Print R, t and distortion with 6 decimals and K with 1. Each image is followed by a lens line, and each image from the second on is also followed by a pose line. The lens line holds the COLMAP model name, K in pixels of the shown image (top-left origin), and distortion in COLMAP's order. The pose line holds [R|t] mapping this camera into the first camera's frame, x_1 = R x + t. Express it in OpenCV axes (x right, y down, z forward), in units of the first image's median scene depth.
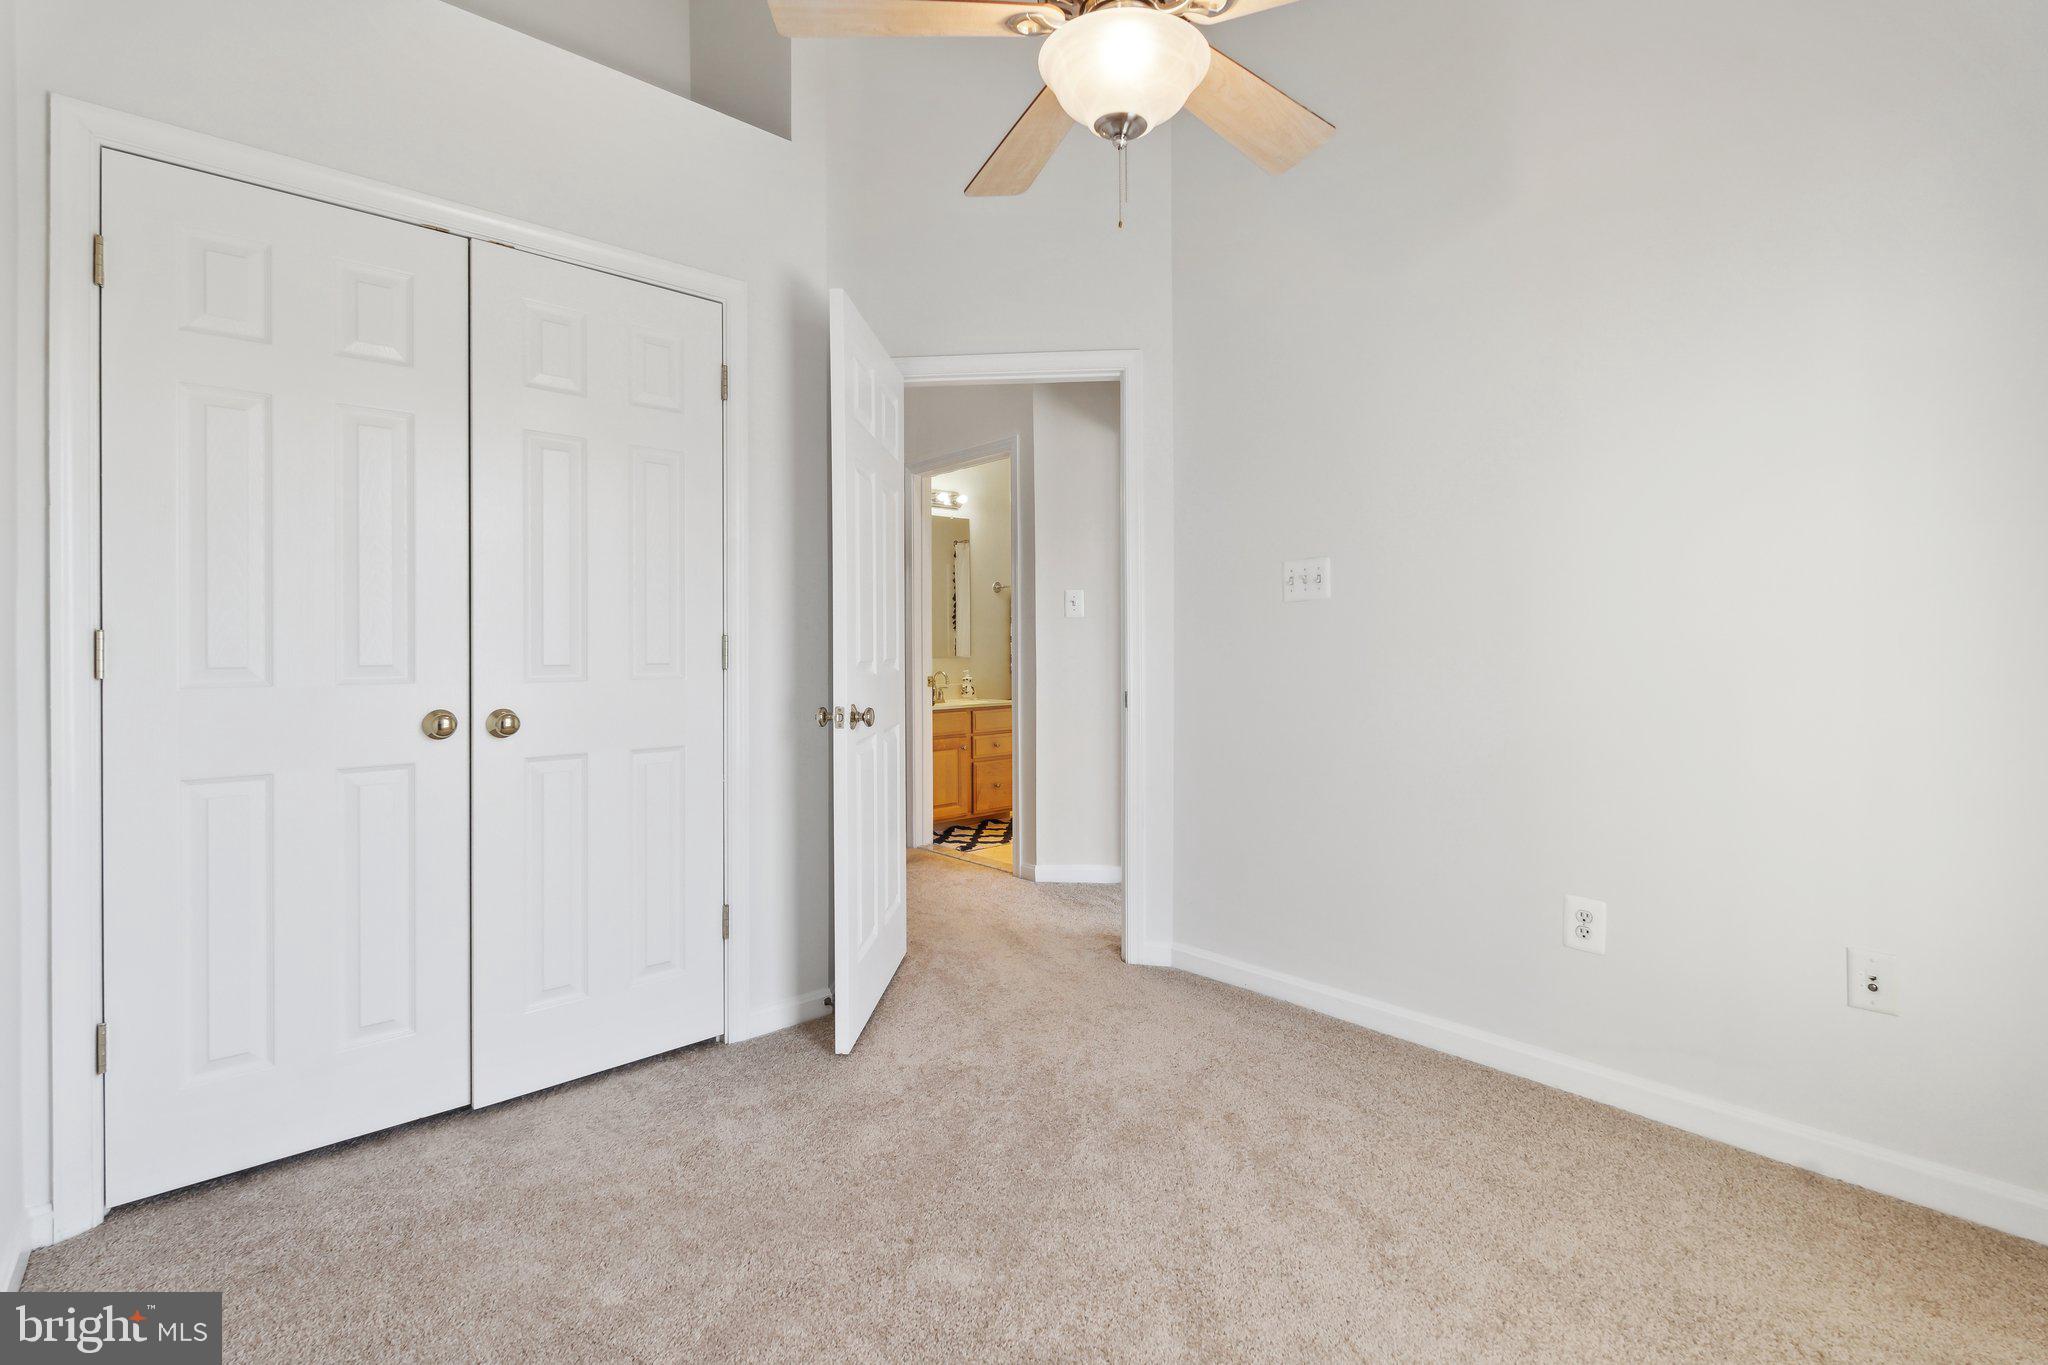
lens RADIAL K [[903.2, 0, 1024.2], [0, 903.2, 683.5], [0, 0, 1]] dist [-0.004901, -0.000626]
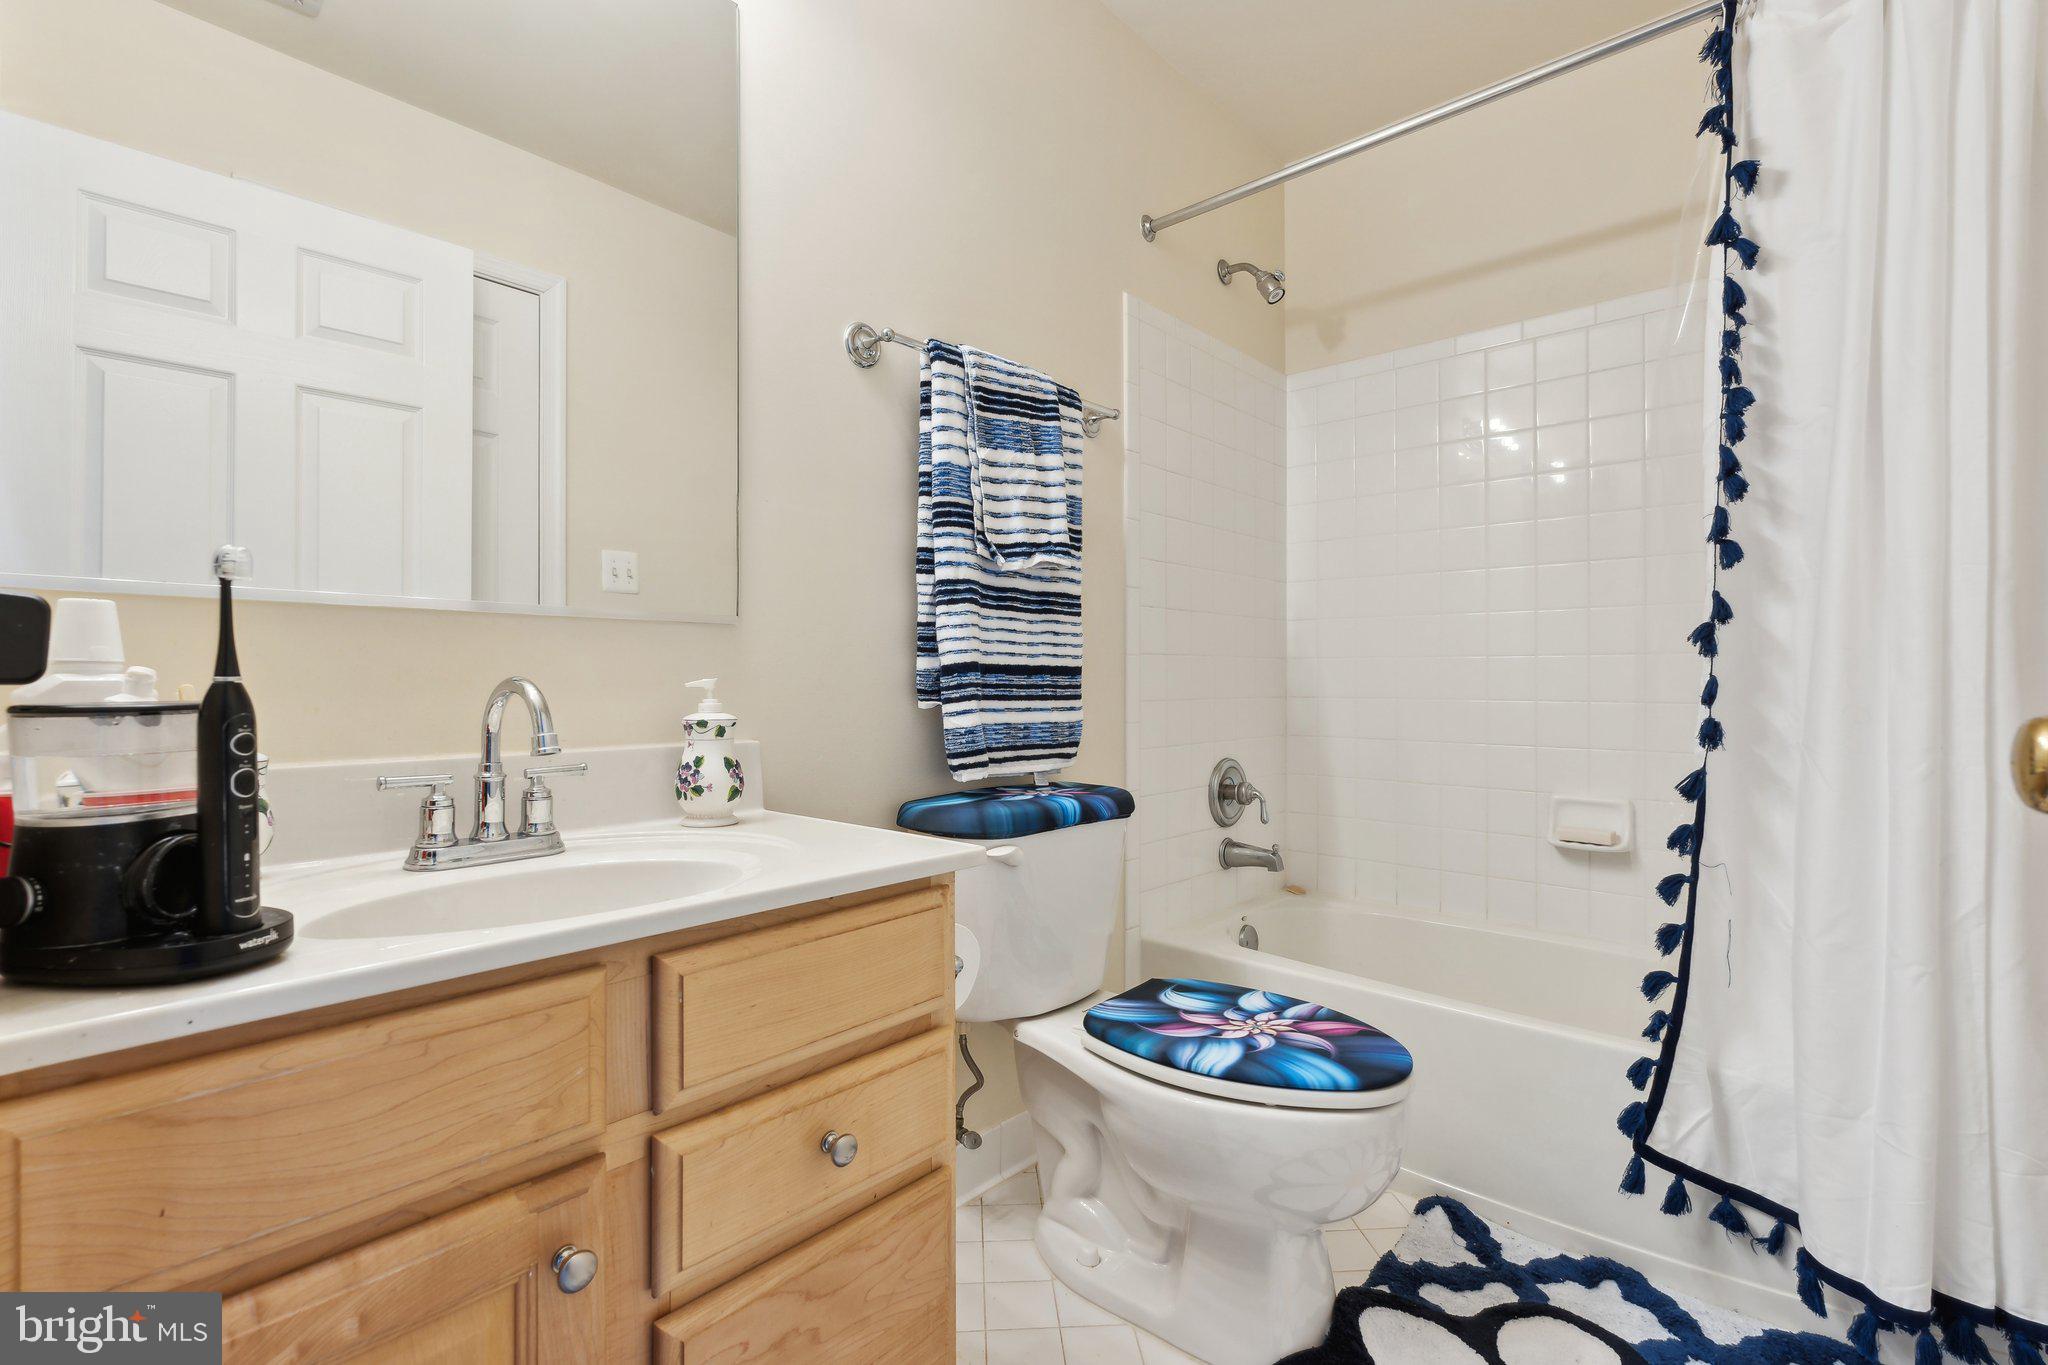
lens RADIAL K [[903.2, 0, 1023.5], [0, 903.2, 687.5], [0, 0, 1]] dist [-0.004901, -0.000626]
pose [[0.984304, -0.009164, 0.176244, -0.021143], [0.009617, 0.999952, -0.001714, -0.019031], [-0.176220, 0.003382, 0.984345, 0.828675]]
